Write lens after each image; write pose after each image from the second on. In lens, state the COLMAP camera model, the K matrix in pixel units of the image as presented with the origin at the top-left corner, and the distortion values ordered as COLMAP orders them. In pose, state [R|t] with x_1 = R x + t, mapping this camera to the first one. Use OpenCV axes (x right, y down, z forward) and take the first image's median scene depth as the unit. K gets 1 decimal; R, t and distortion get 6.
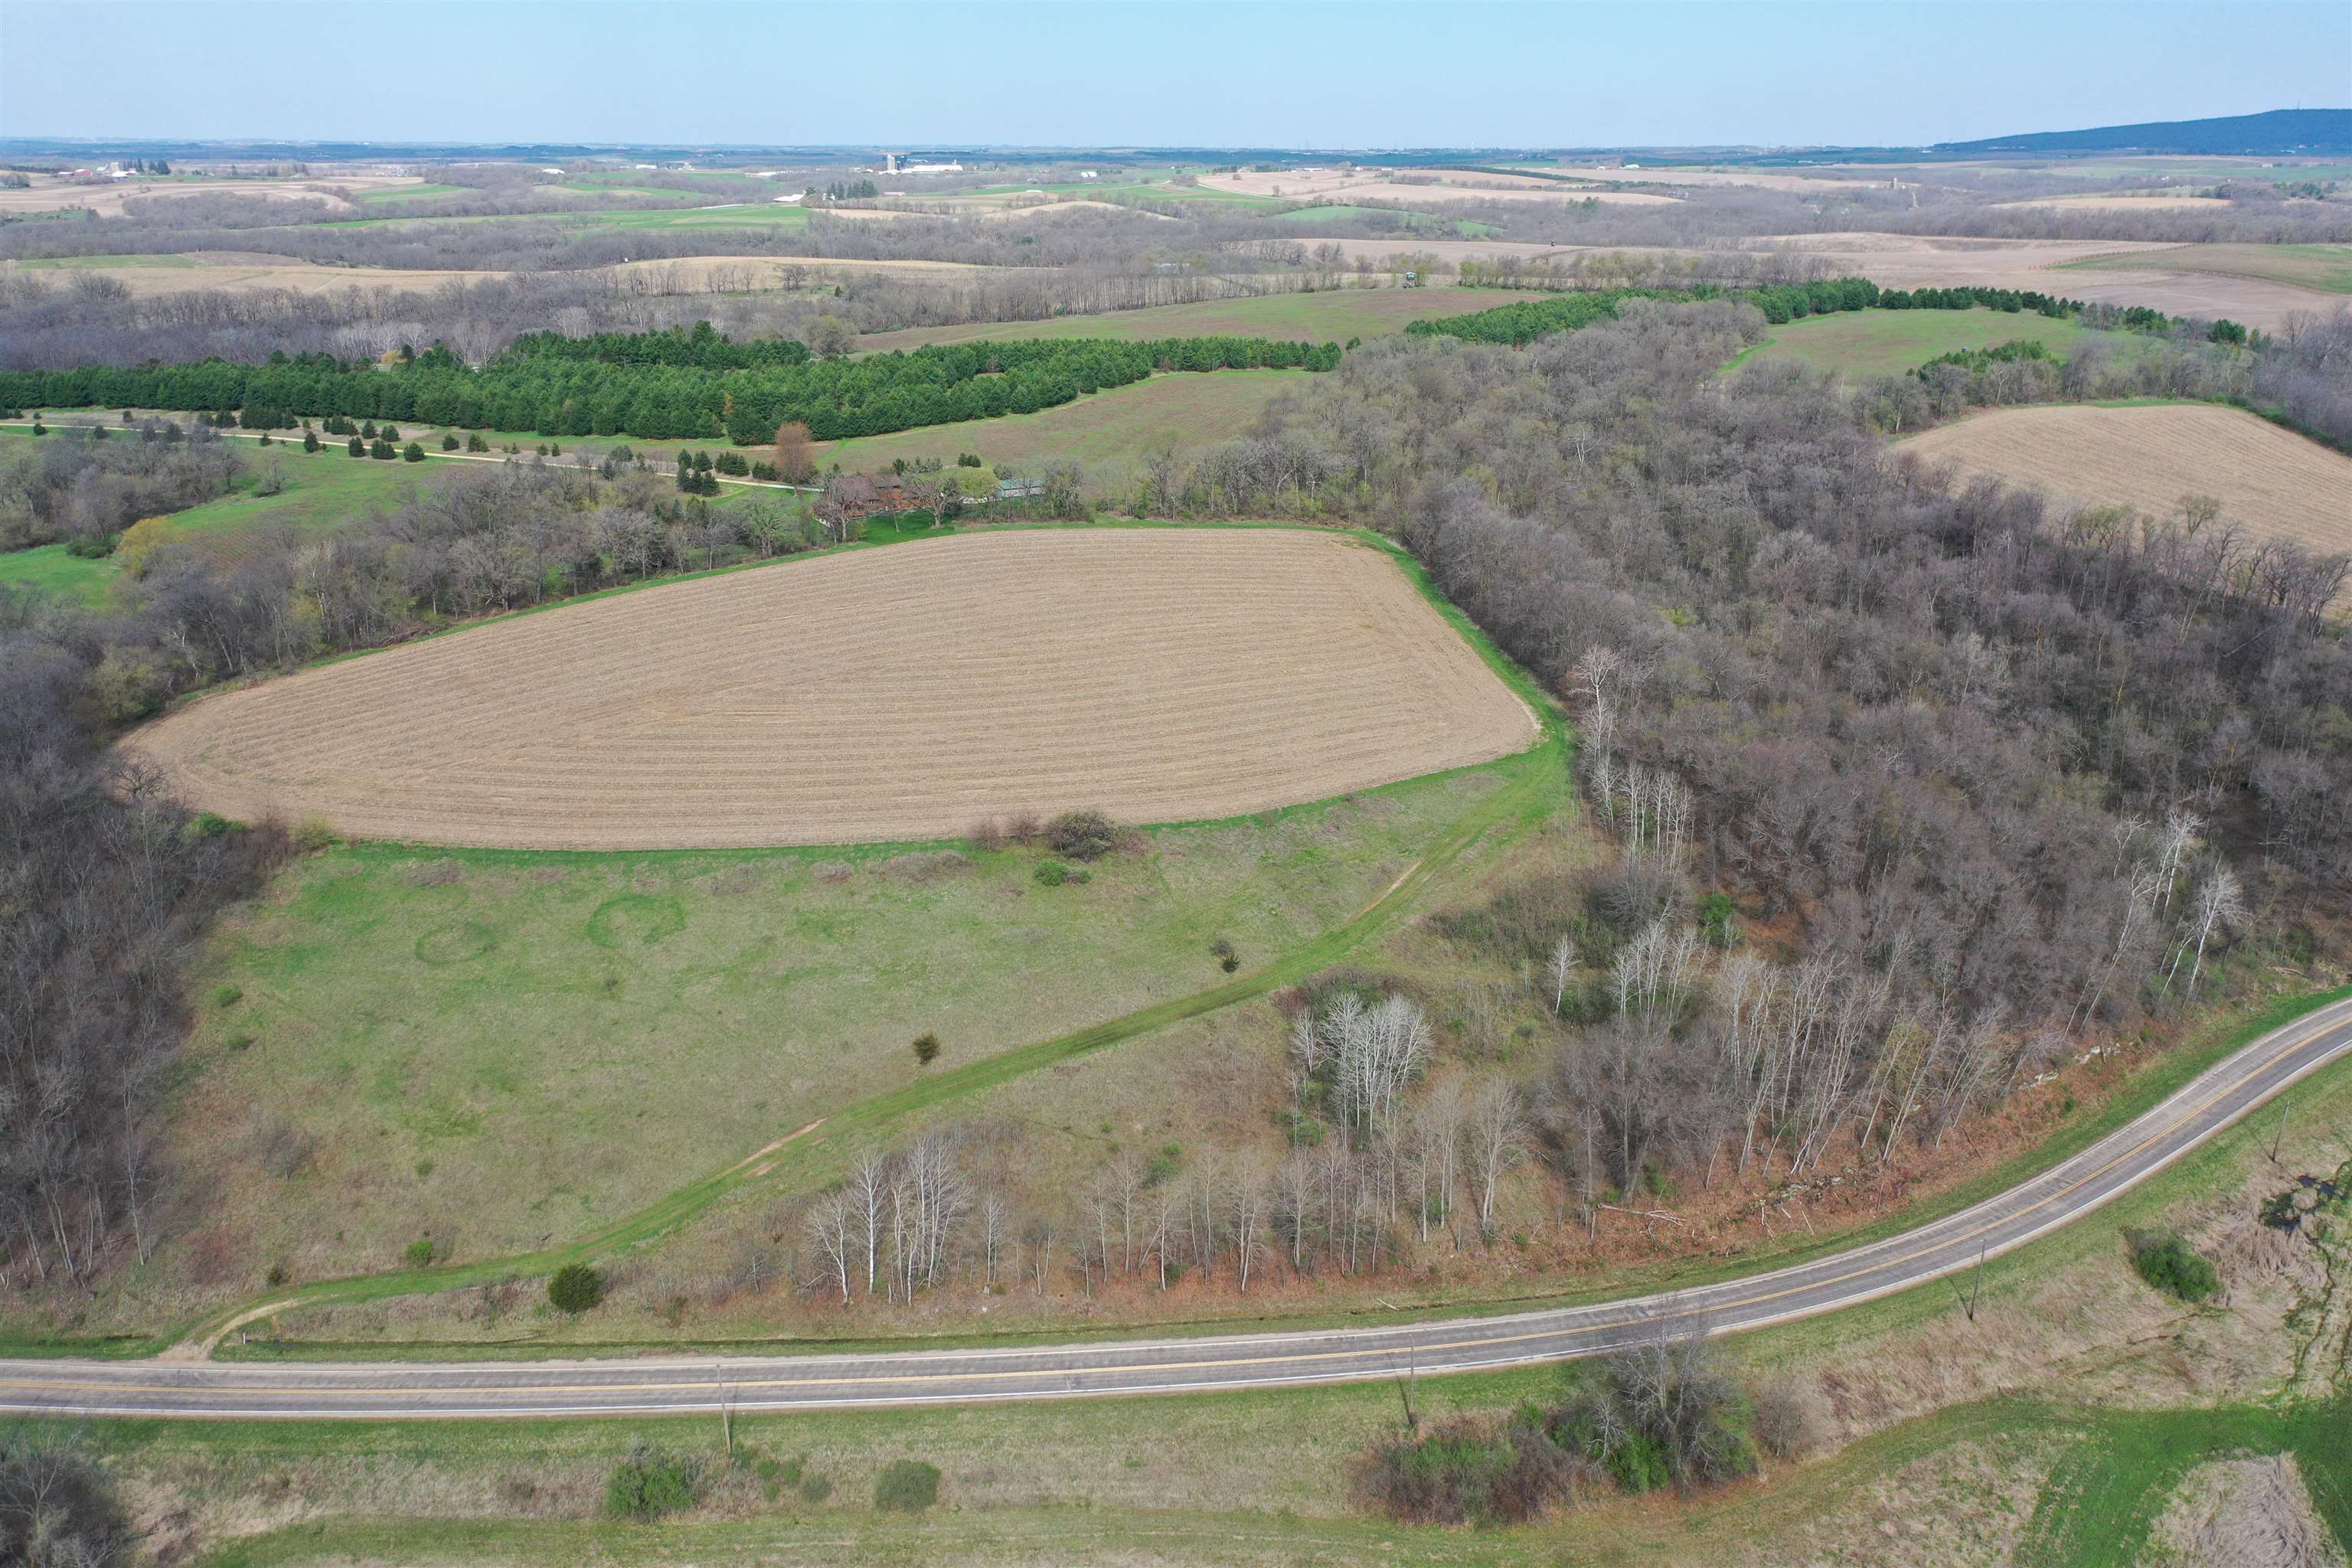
lens RADIAL K [[1846.9, 0, 1175.4], [0, 1846.9, 783.2], [0, 0, 1]] dist [0.012812, 0.003482]
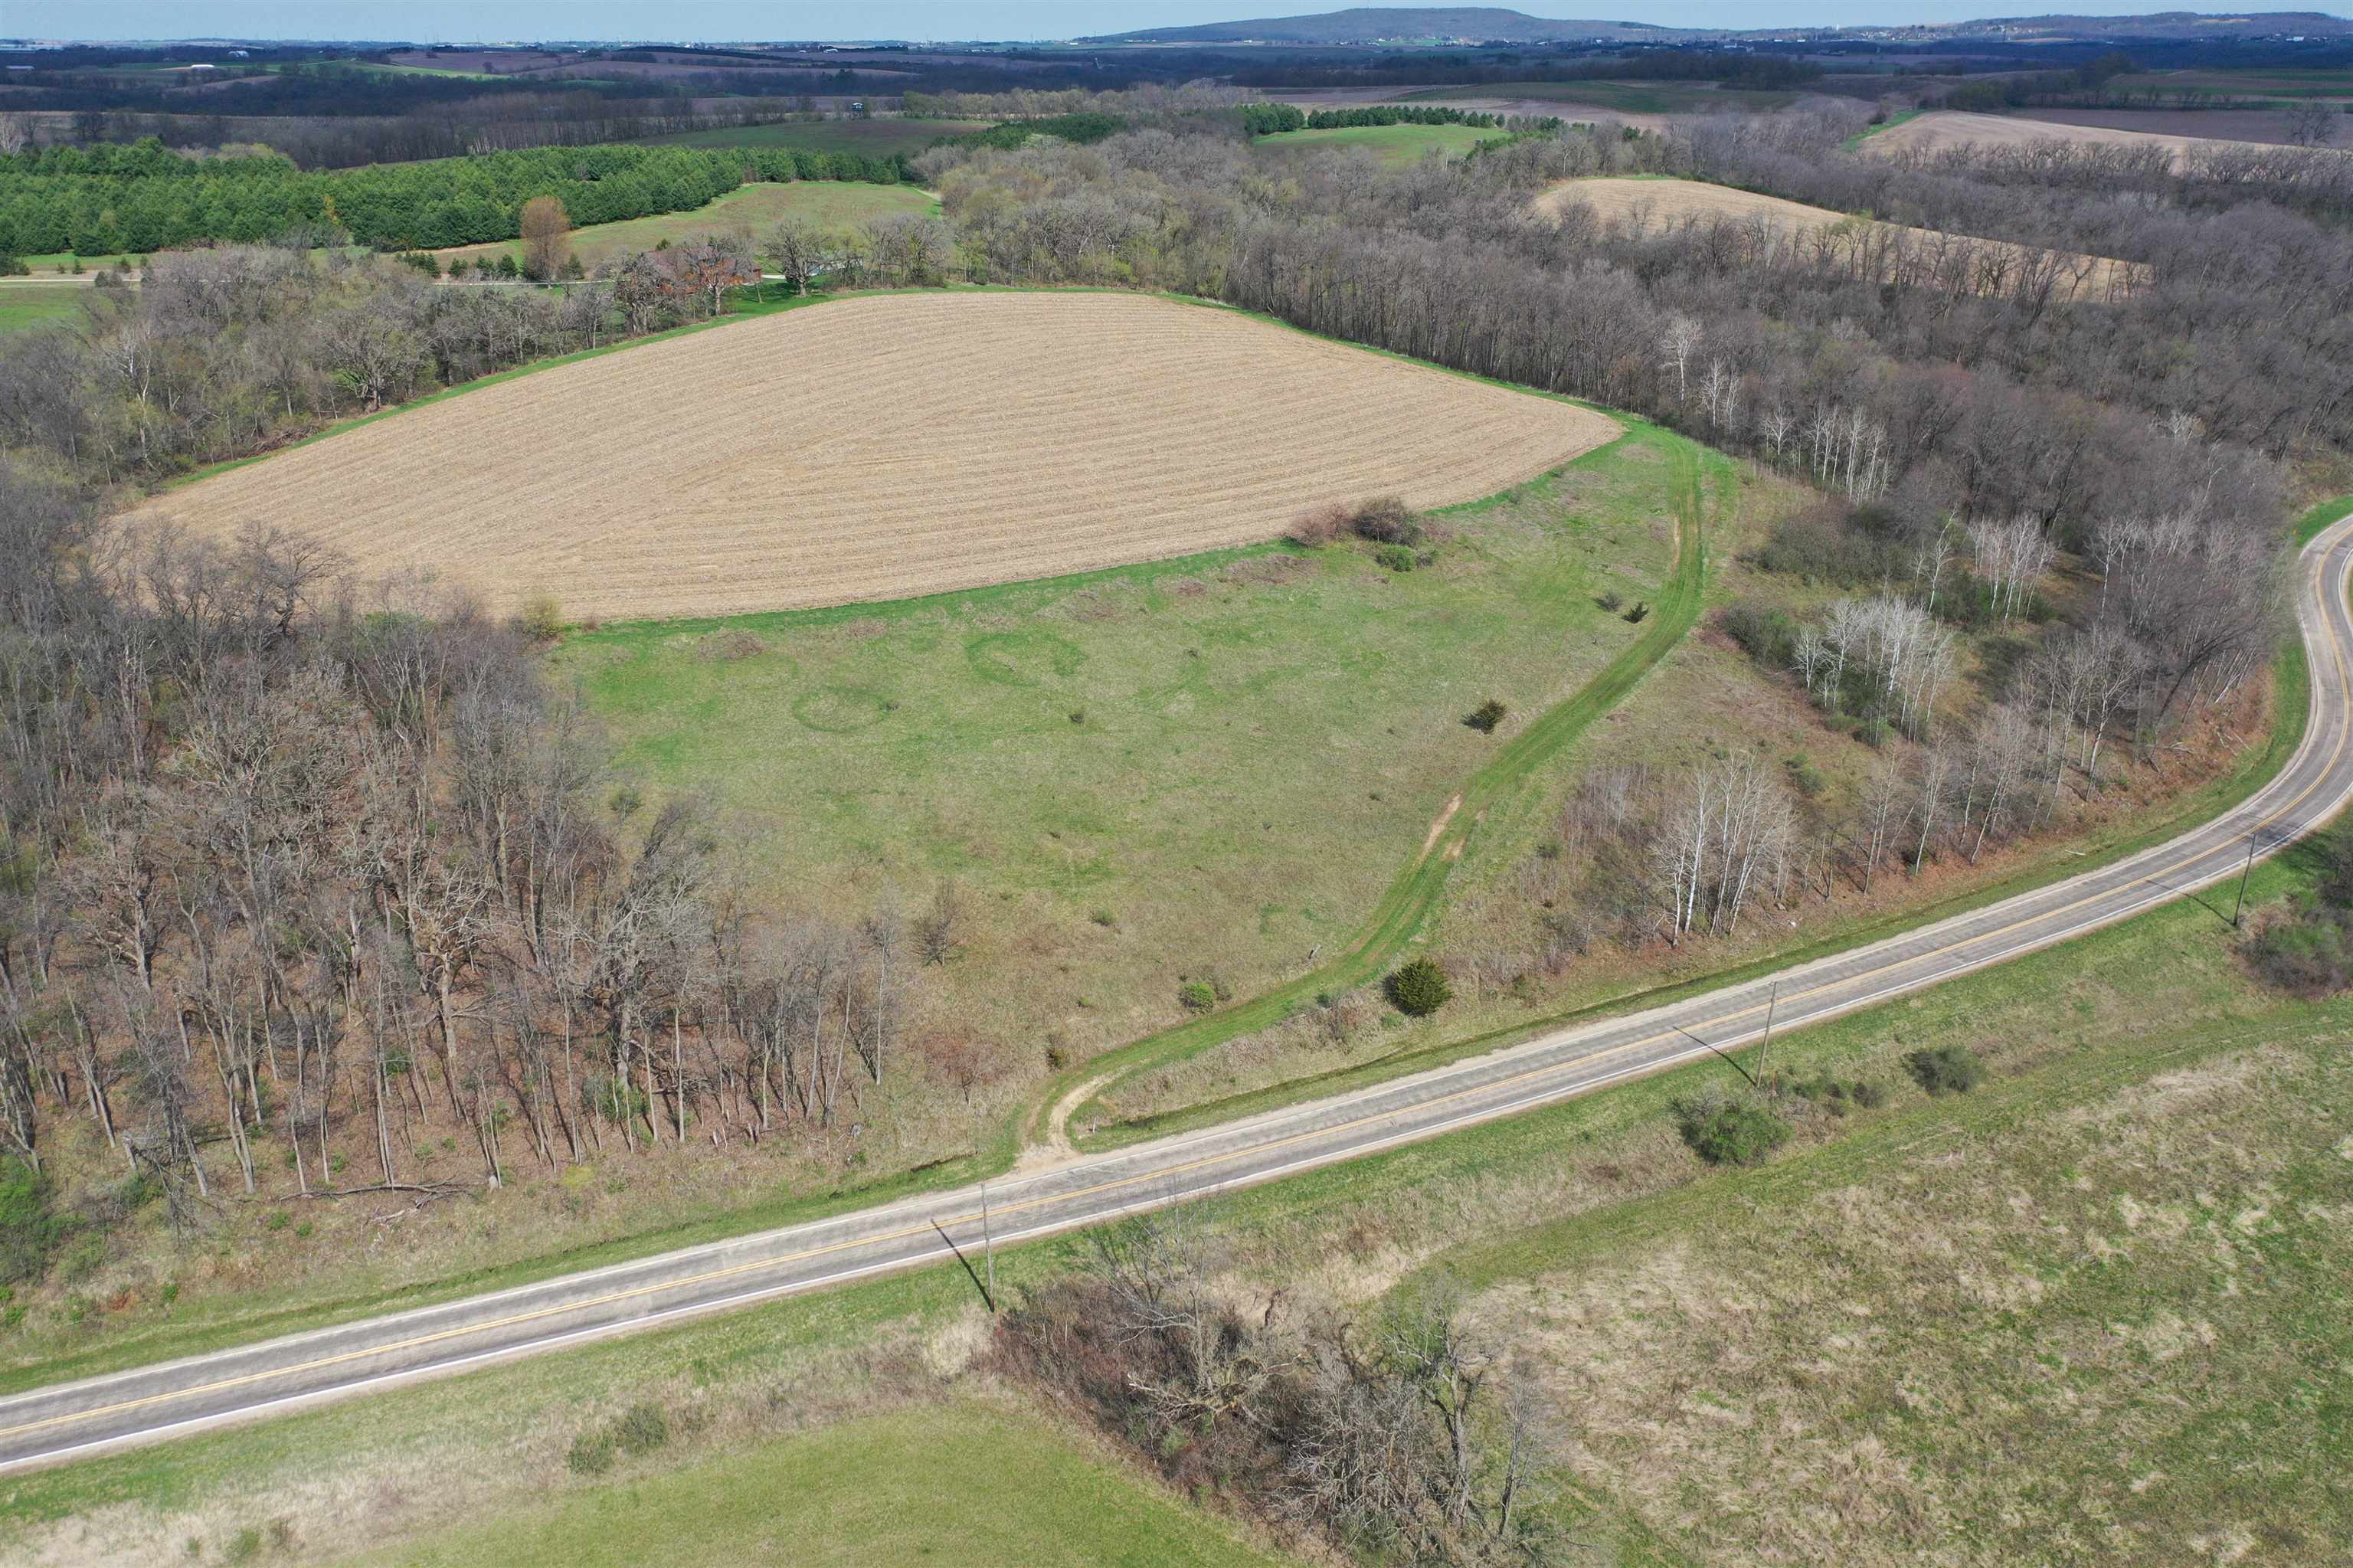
lens RADIAL K [[1847.8, 0, 1178.6], [0, 1847.8, 780.1], [0, 0, 1]] dist [0.012812, 0.003482]
pose [[0.907401, -0.156977, 0.389848, -0.550510], [0.138954, 0.987514, 0.074209, 0.074964], [-0.396630, -0.013166, 0.917884, 0.199295]]
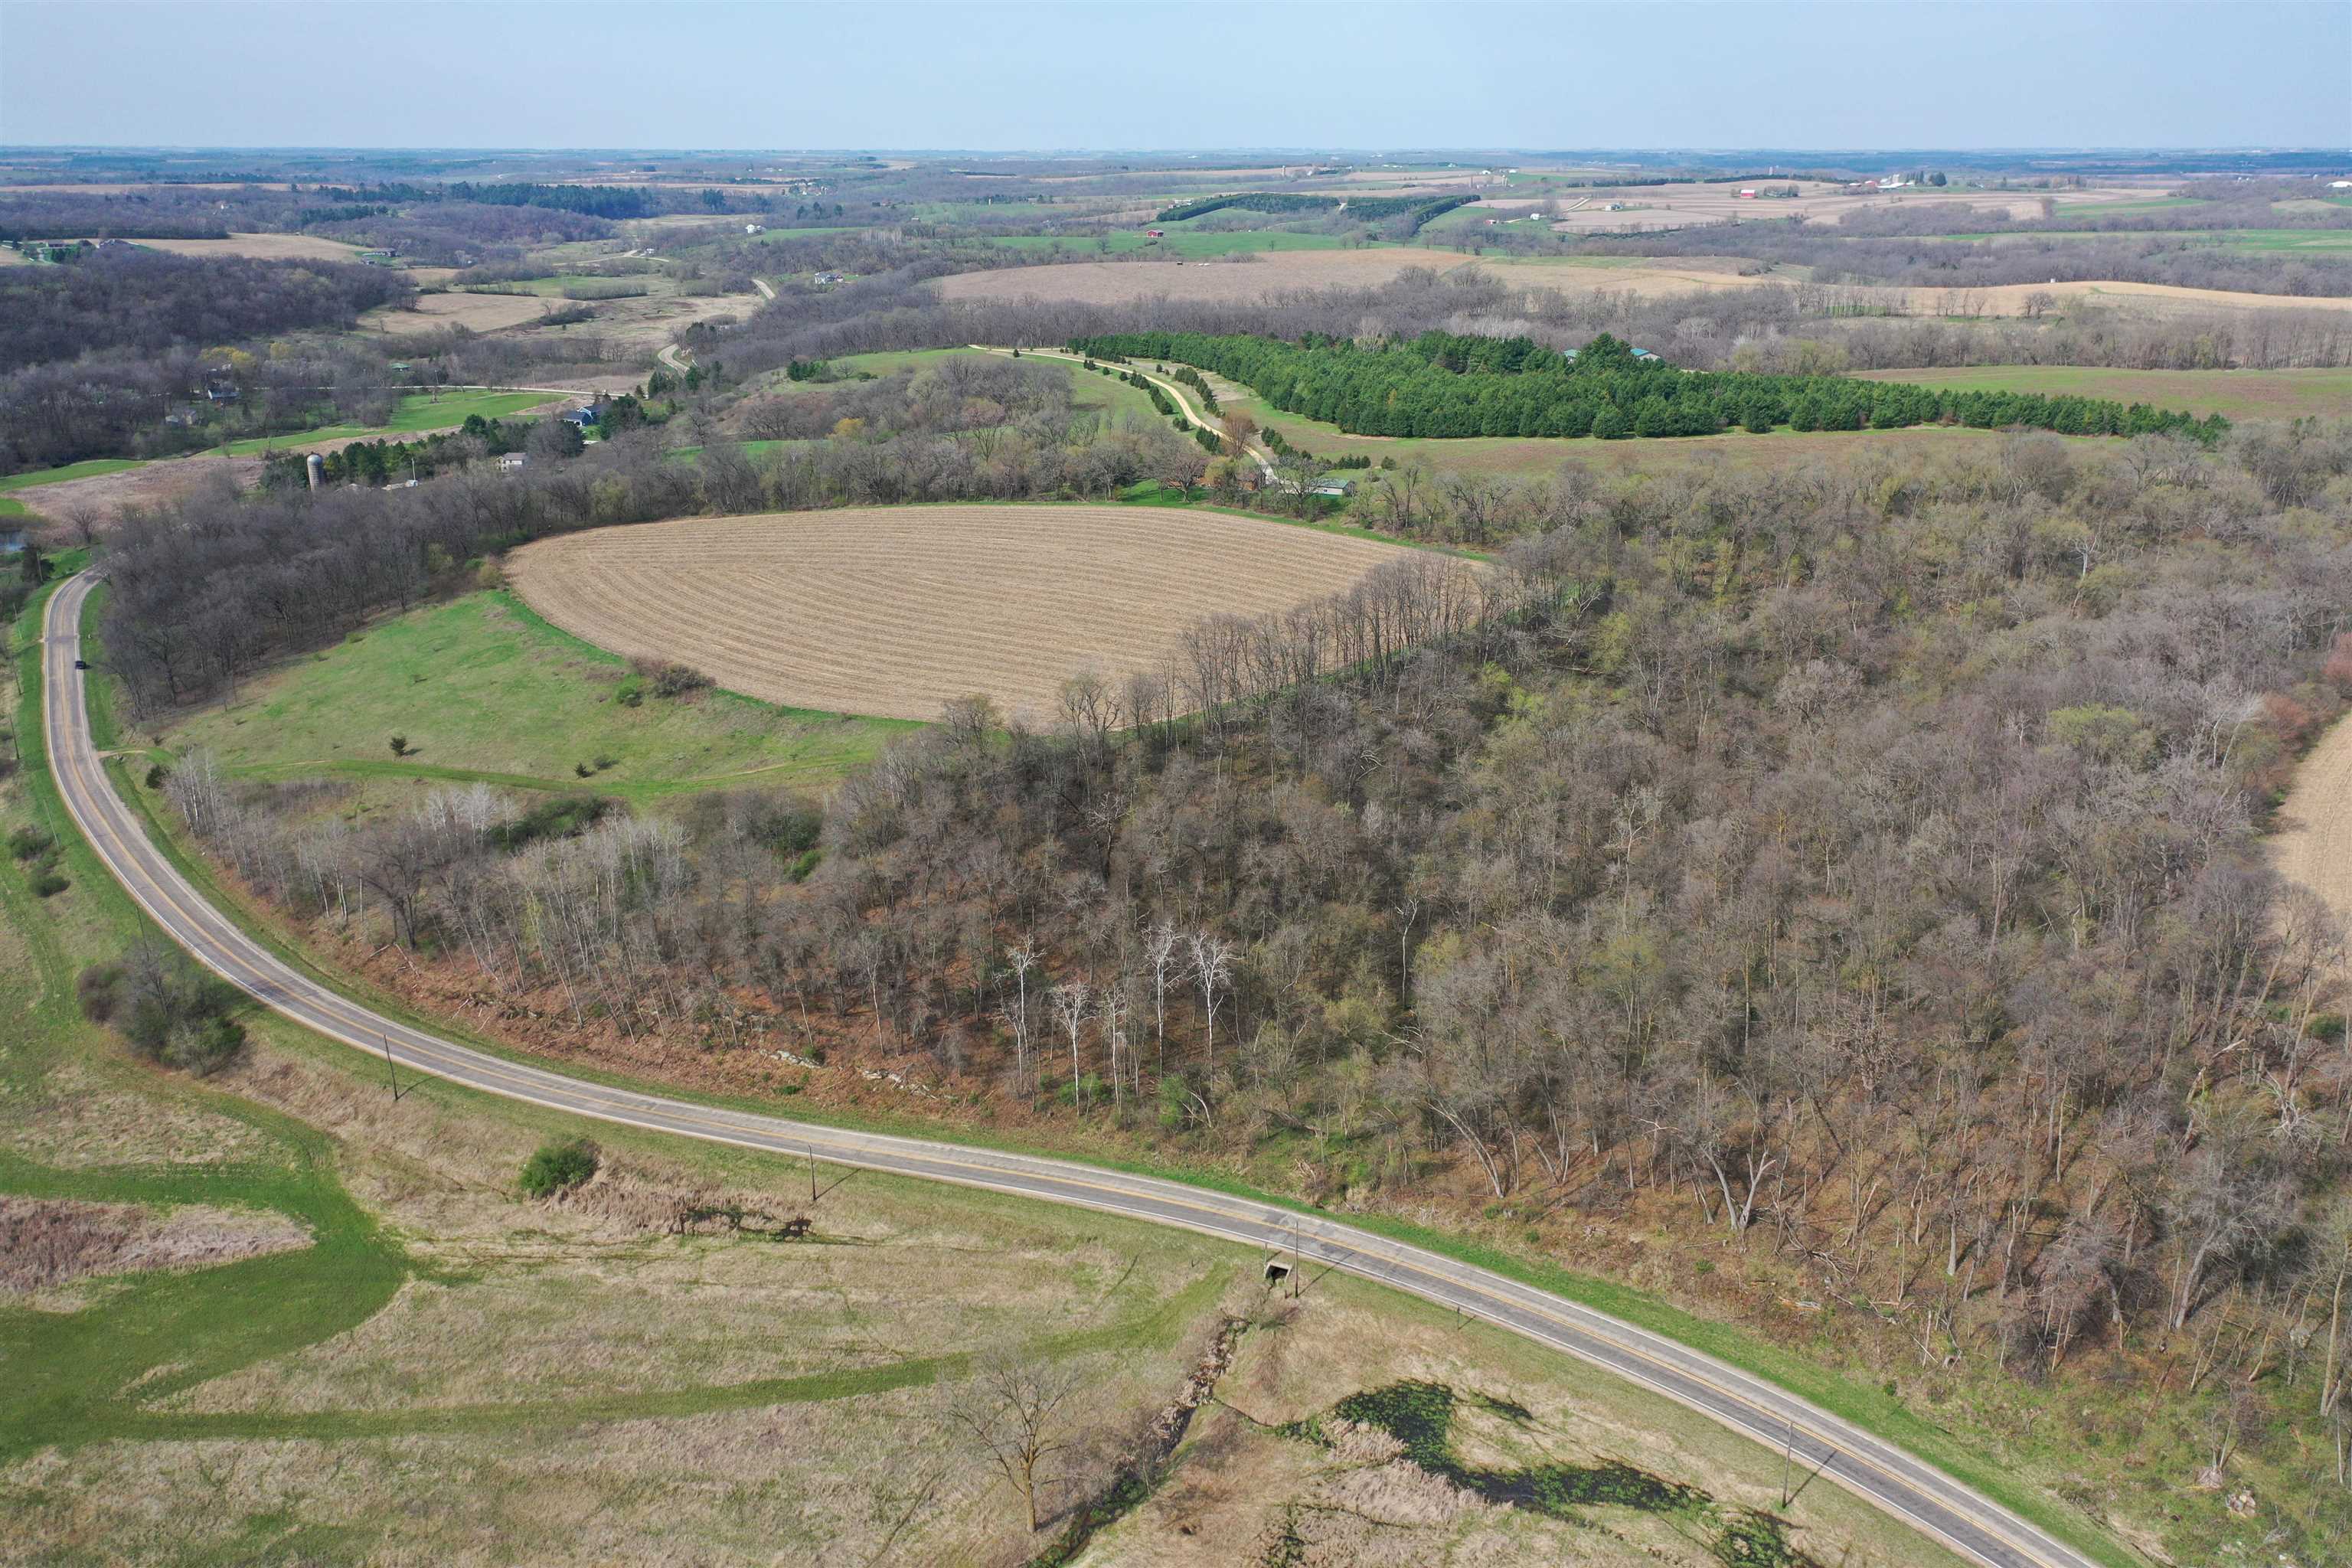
lens RADIAL K [[1846.9, 0, 1171.0], [0, 1846.9, 788.9], [0, 0, 1]] dist [0.012812, 0.003482]
pose [[0.584381, 0.264021, -0.767328, 1.306232], [-0.265218, 0.955803, 0.126886, -0.176633], [0.766915, 0.129359, 0.628576, 0.443026]]
